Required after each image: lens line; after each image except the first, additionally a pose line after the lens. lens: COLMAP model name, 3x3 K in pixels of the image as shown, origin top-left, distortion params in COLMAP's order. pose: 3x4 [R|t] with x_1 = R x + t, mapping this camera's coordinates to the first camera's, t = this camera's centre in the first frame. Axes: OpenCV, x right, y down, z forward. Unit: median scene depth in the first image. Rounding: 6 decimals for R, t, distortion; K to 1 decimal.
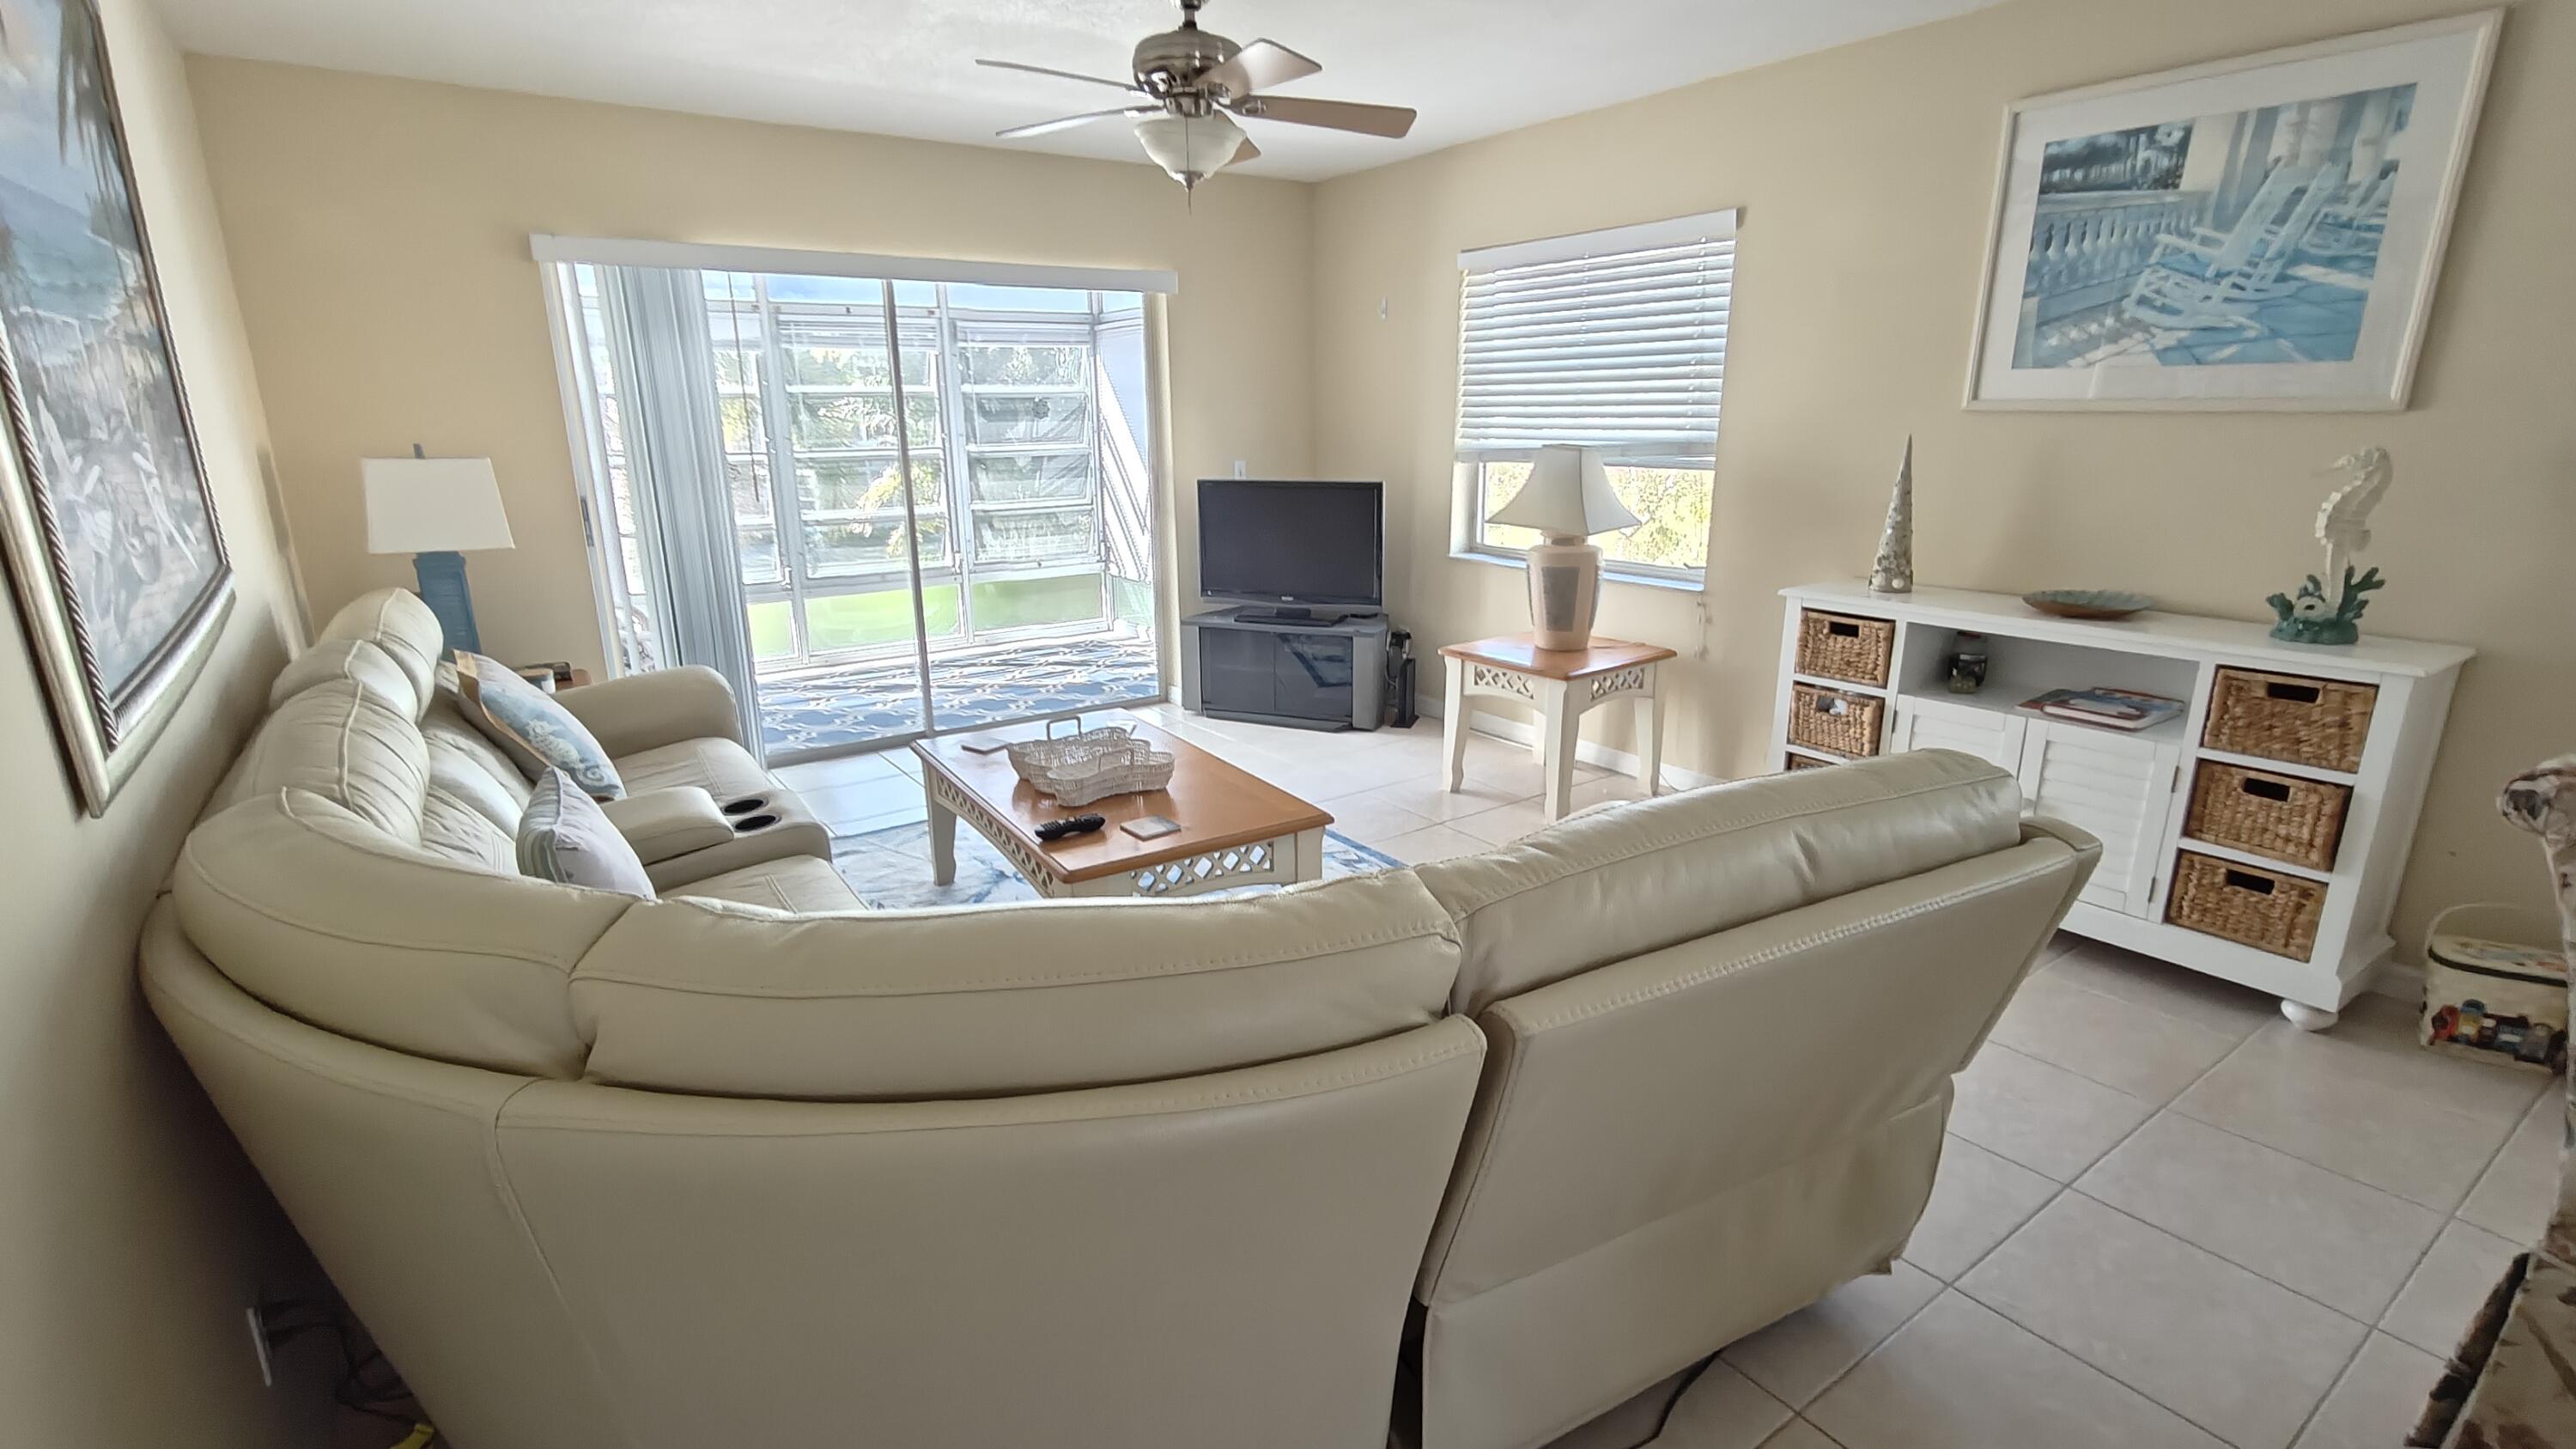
lens RADIAL K [[1190.1, 0, 1283.5], [0, 1190.1, 742.8], [0, 0, 1]] dist [0.005019, 0.001107]
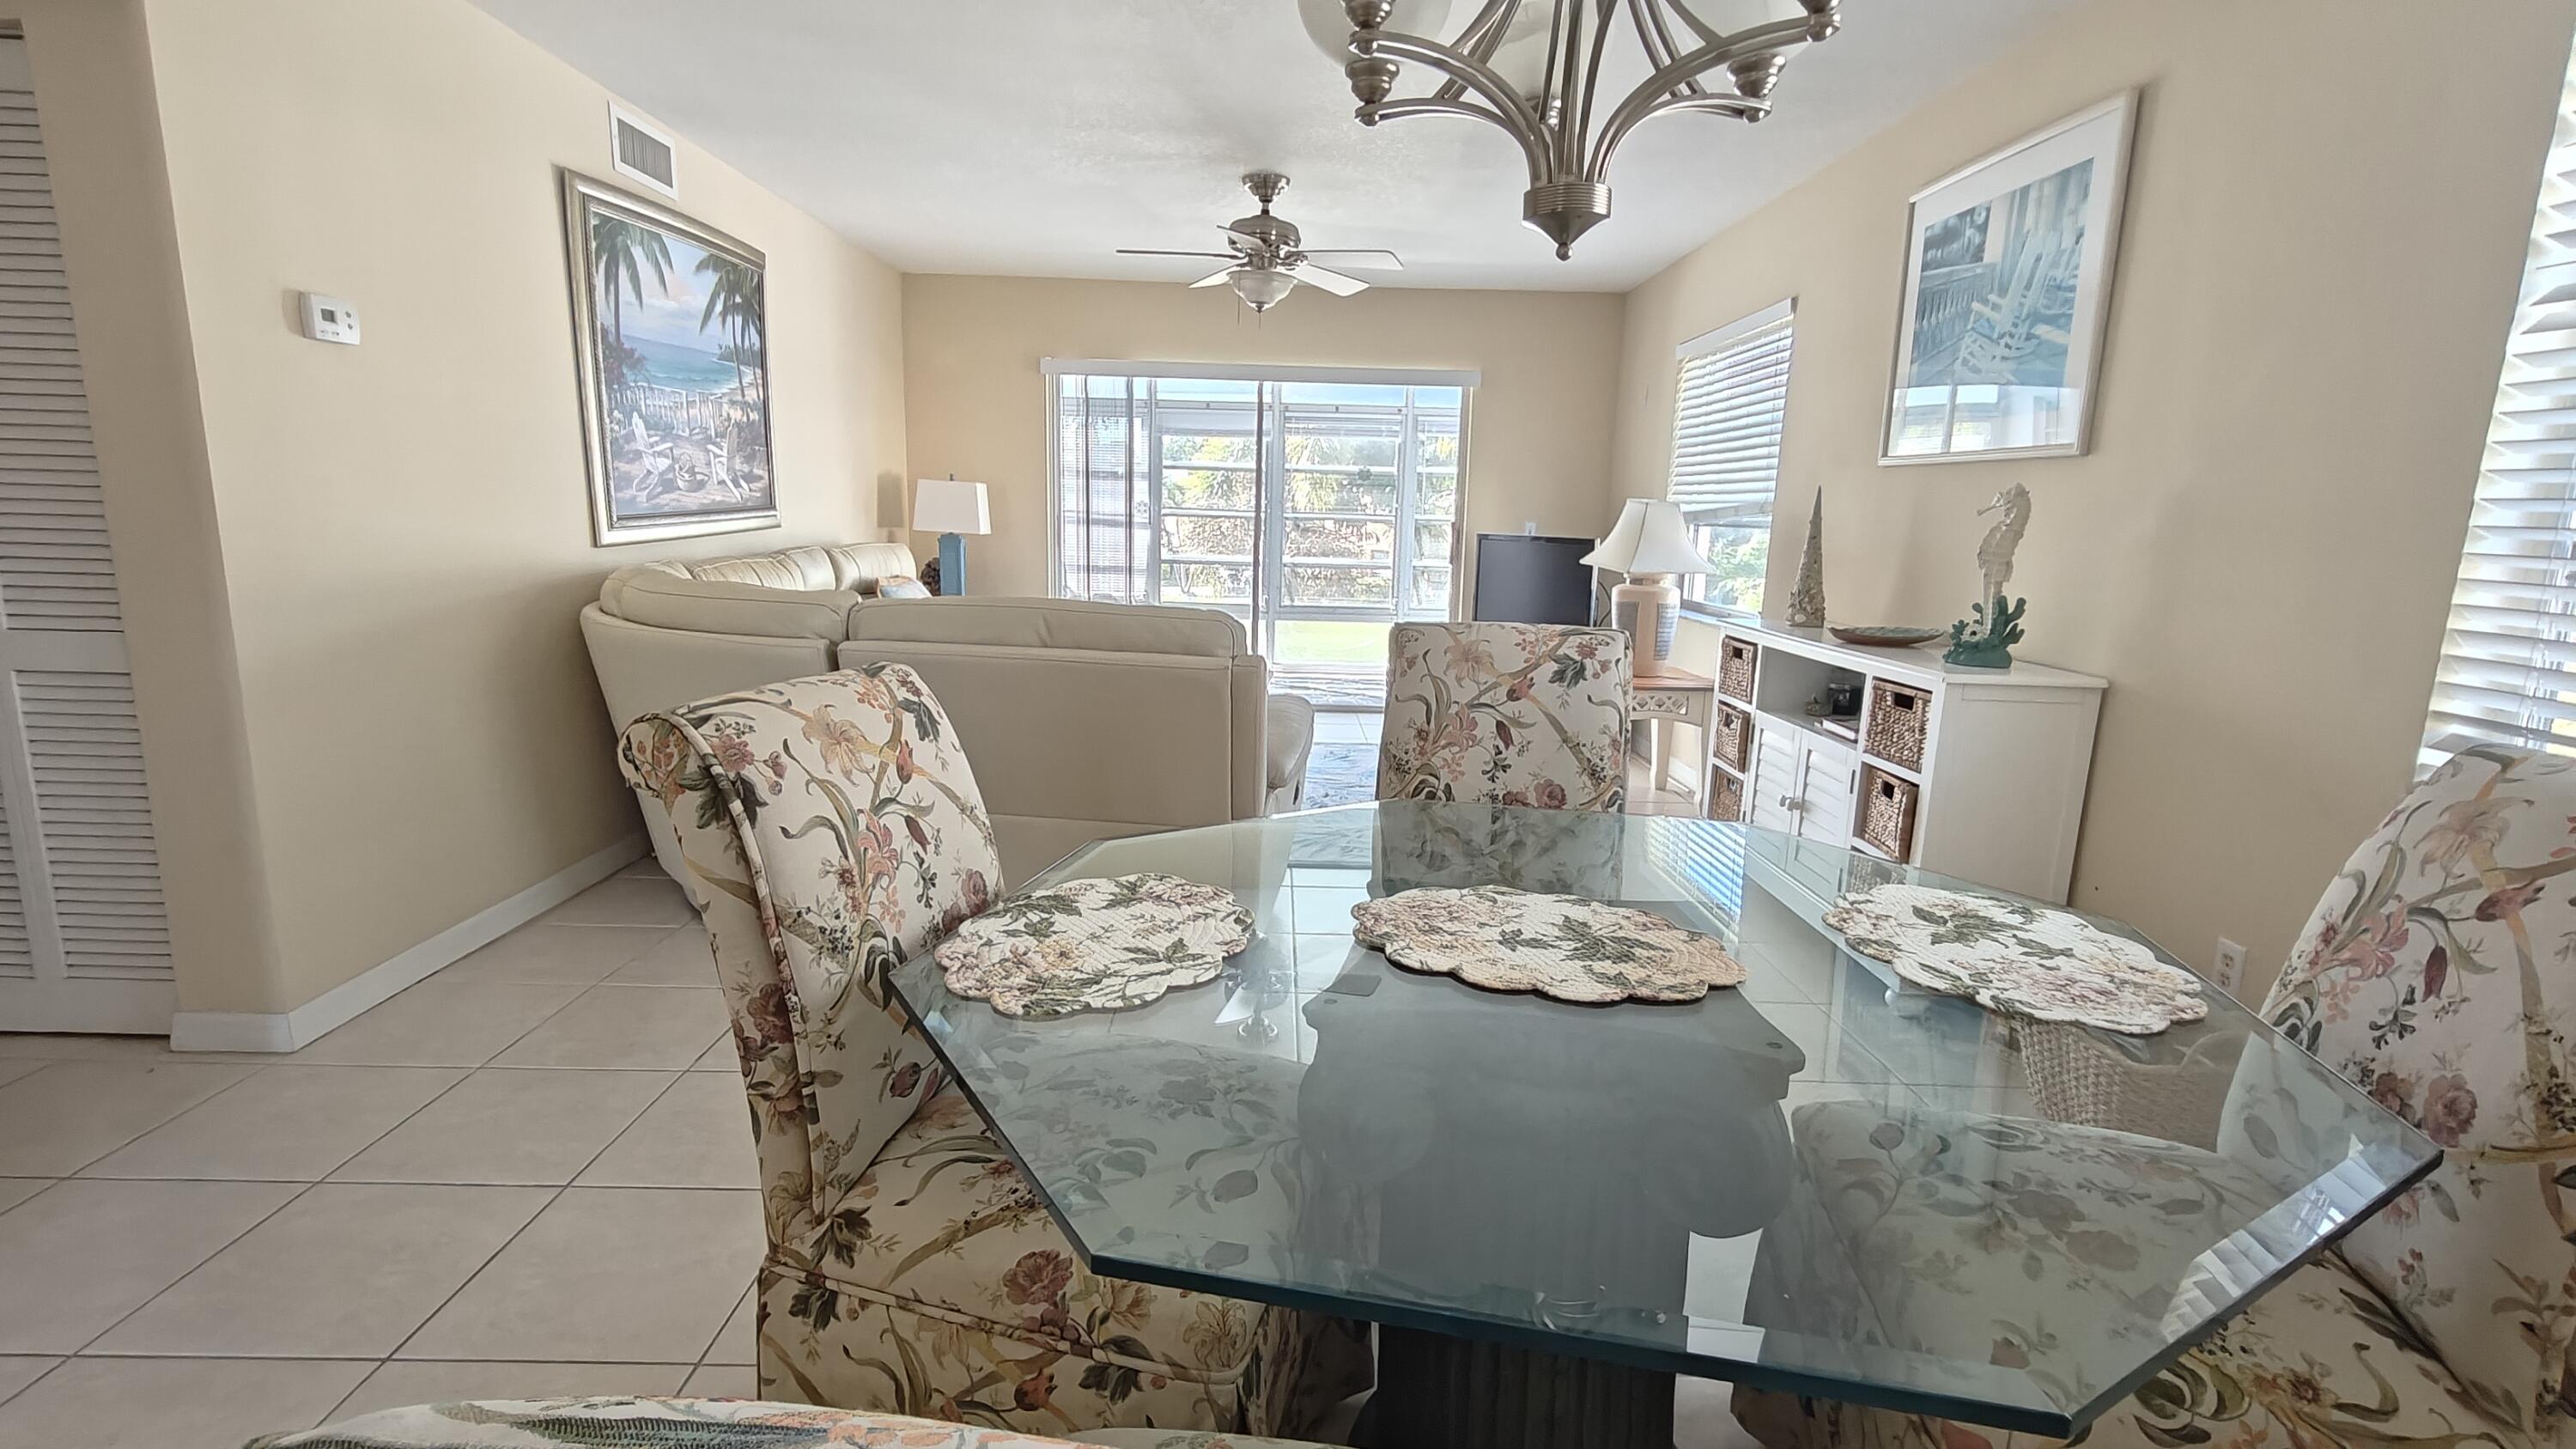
lens RADIAL K [[1190.1, 0, 1283.5], [0, 1190.1, 742.8], [0, 0, 1]] dist [0.005019, 0.001107]
pose [[0.823487, 0.140277, -0.549720, 0.901089], [-0.187317, 0.981839, -0.030059, 0.125574], [0.535520, 0.127725, 0.834808, -0.205417]]
